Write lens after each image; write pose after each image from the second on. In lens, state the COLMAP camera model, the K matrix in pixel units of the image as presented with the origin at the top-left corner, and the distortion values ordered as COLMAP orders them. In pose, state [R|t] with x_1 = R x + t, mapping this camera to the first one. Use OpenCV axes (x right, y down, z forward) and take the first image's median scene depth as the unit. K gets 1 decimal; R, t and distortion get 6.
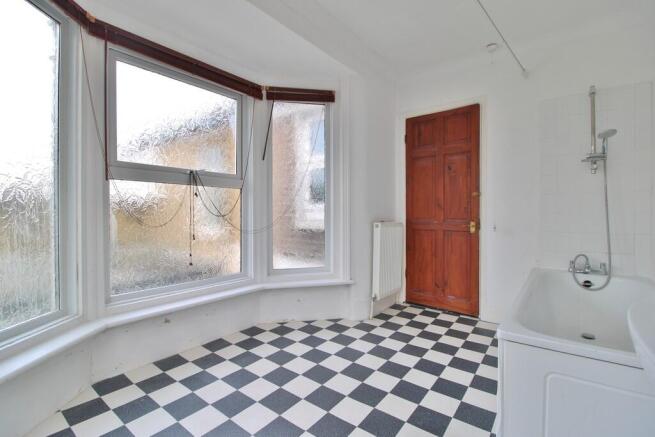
lens RADIAL K [[304.1, 0, 323.6], [0, 304.1, 216.1], [0, 0, 1]] dist [-0.003329, -0.000672]
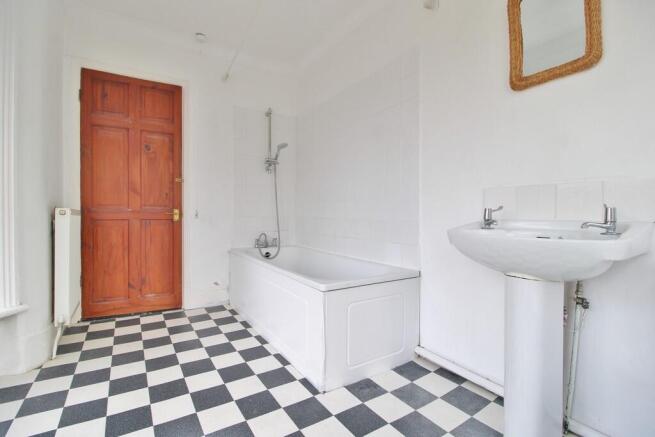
lens RADIAL K [[304.1, 0, 329.1], [0, 304.1, 215.0], [0, 0, 1]] dist [-0.003329, -0.000672]
pose [[0.331919, -0.002634, 0.943304, -0.243940], [0.000453, 0.999996, 0.002633, 0.034810], [-0.943308, -0.000447, 0.331919, 0.235026]]
